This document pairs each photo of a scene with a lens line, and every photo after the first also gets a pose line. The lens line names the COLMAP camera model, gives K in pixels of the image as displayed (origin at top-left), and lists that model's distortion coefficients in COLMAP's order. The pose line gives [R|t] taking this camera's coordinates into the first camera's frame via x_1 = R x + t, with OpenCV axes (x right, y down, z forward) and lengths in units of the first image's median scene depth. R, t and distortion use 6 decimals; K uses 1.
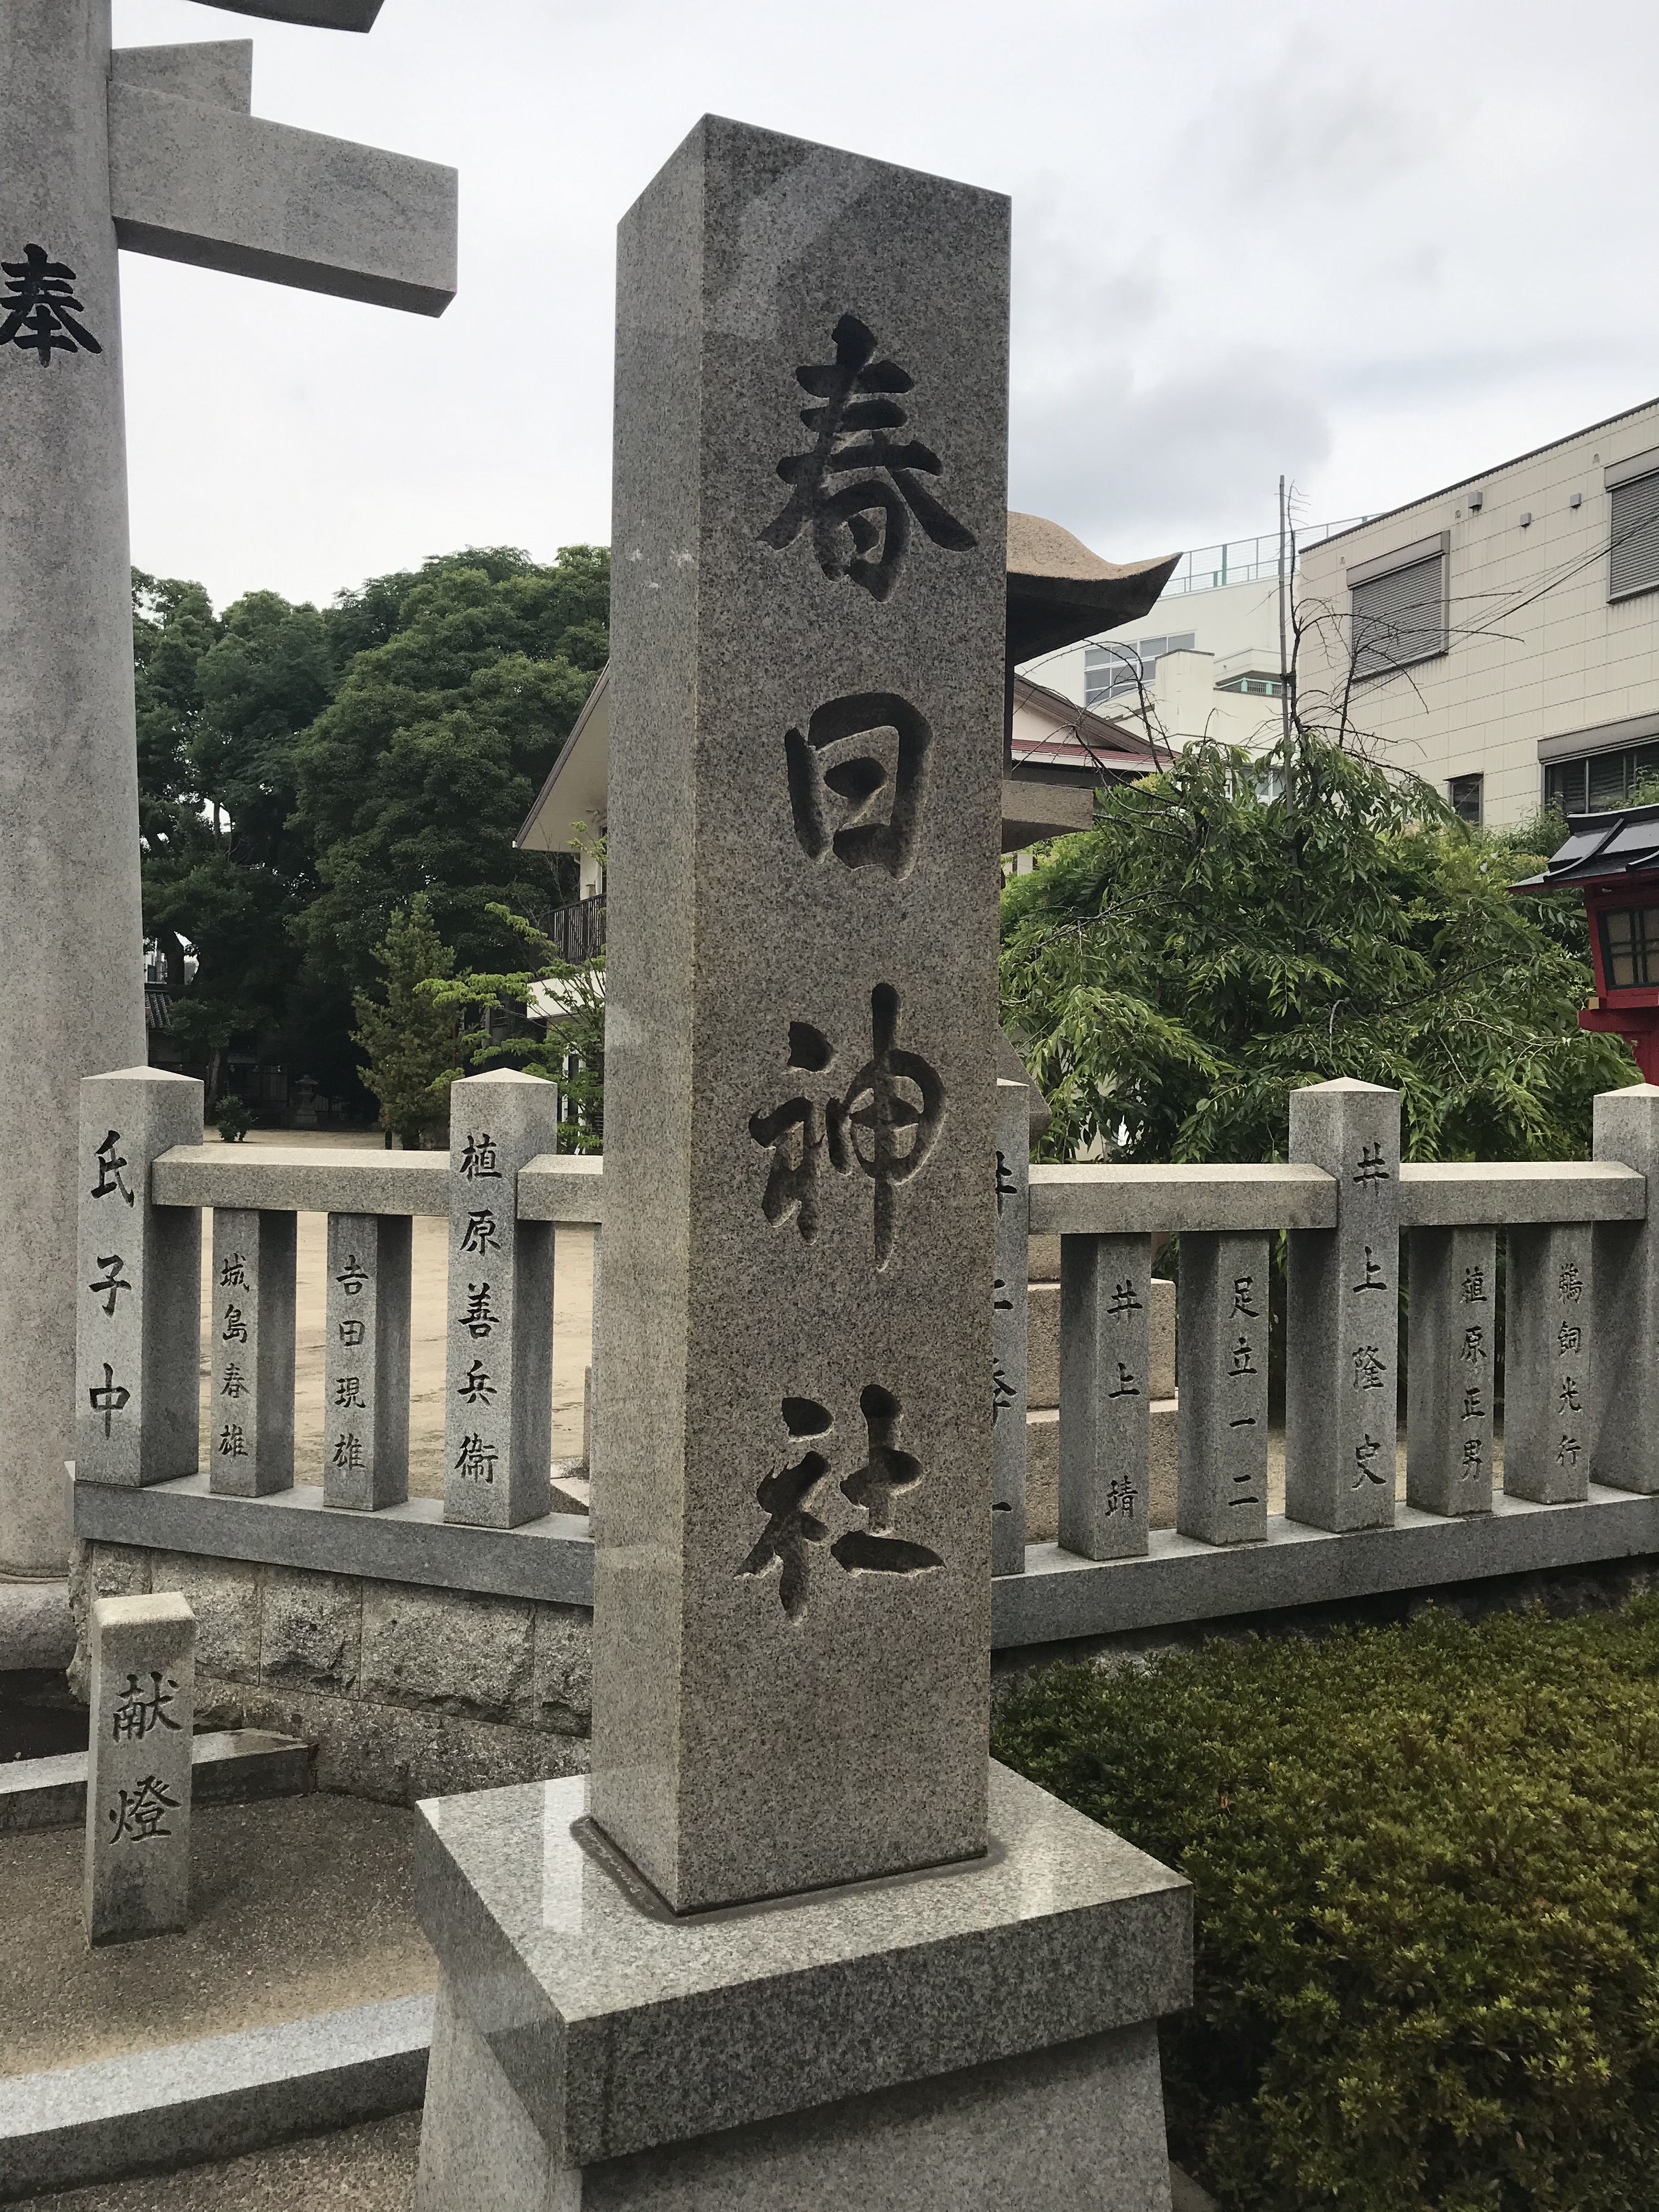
lens RADIAL K [[1818.9, 0, 832.0], [0, 1818.9, 1082.6], [0, 0, 1]] dist [0.044805, -0.058244]
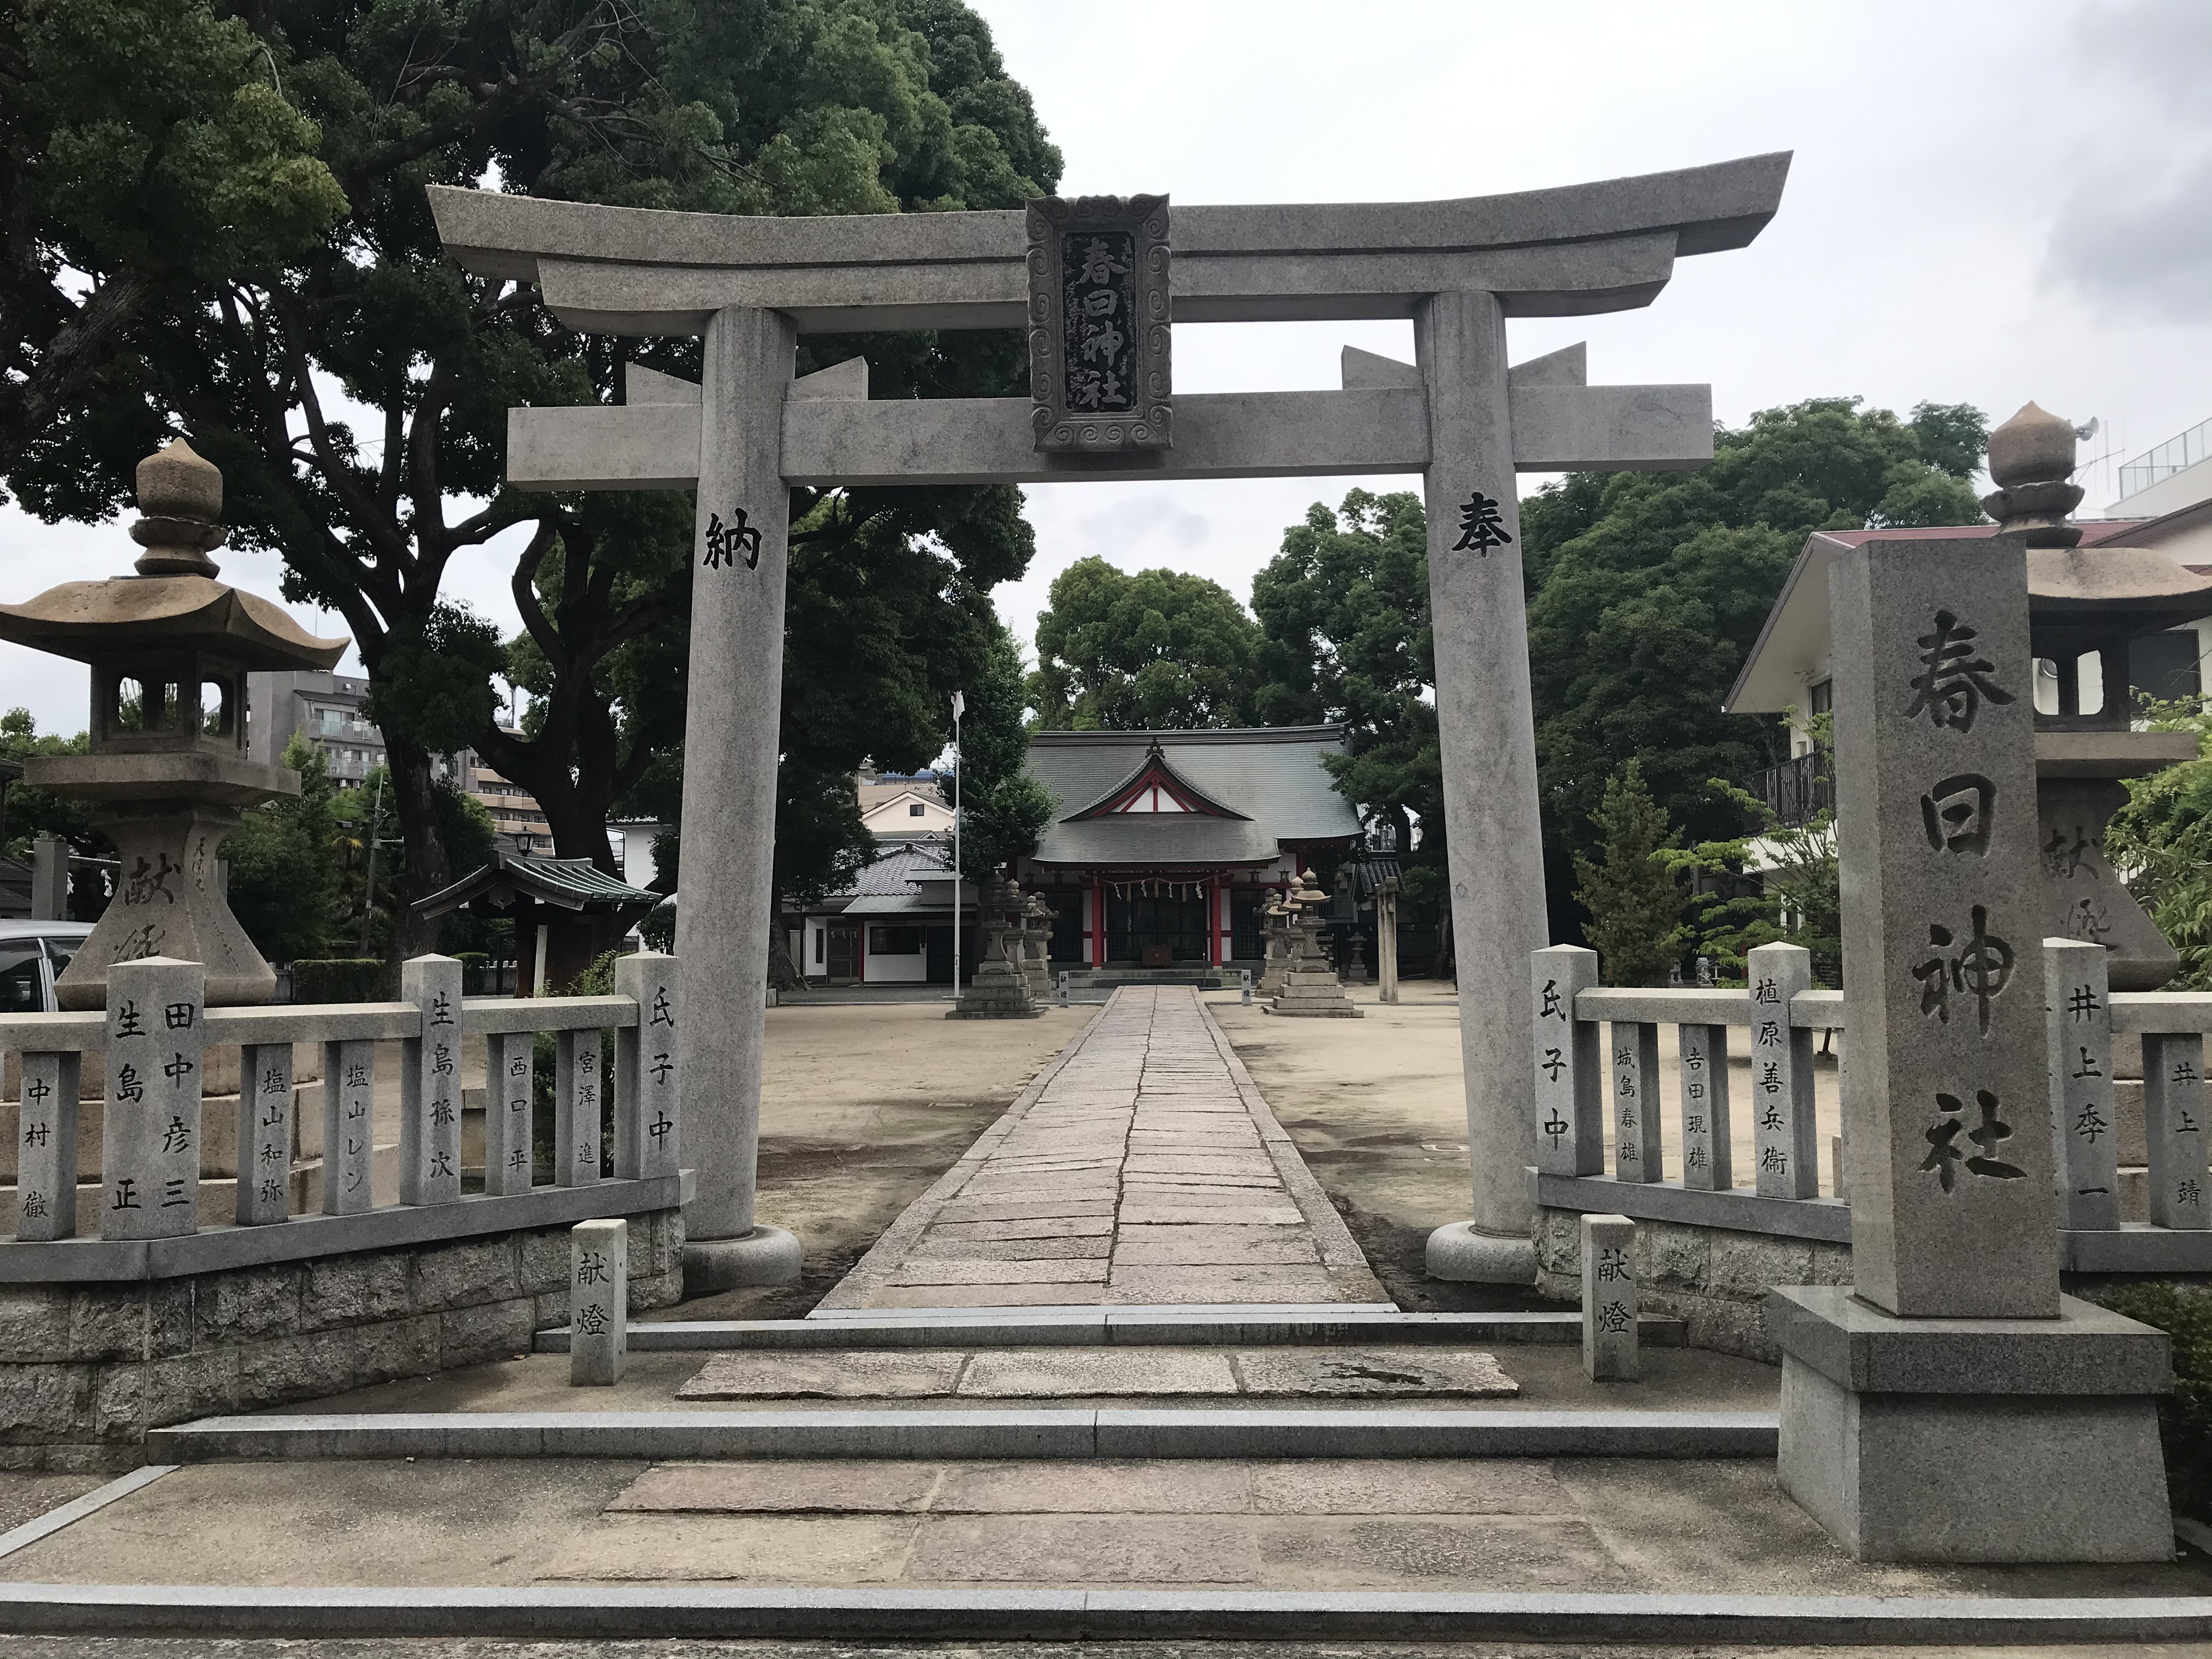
lens RADIAL K [[1818.9, 0, 1104.4], [0, 1818.9, 837.6], [0, 0, 1]] dist [0.044805, -0.058244]
pose [[0.877777, -0.053636, -0.476057, 0.094822], [0.028022, 0.997760, -0.060746, -0.018701], [0.478249, 0.039981, 0.877314, -0.853755]]
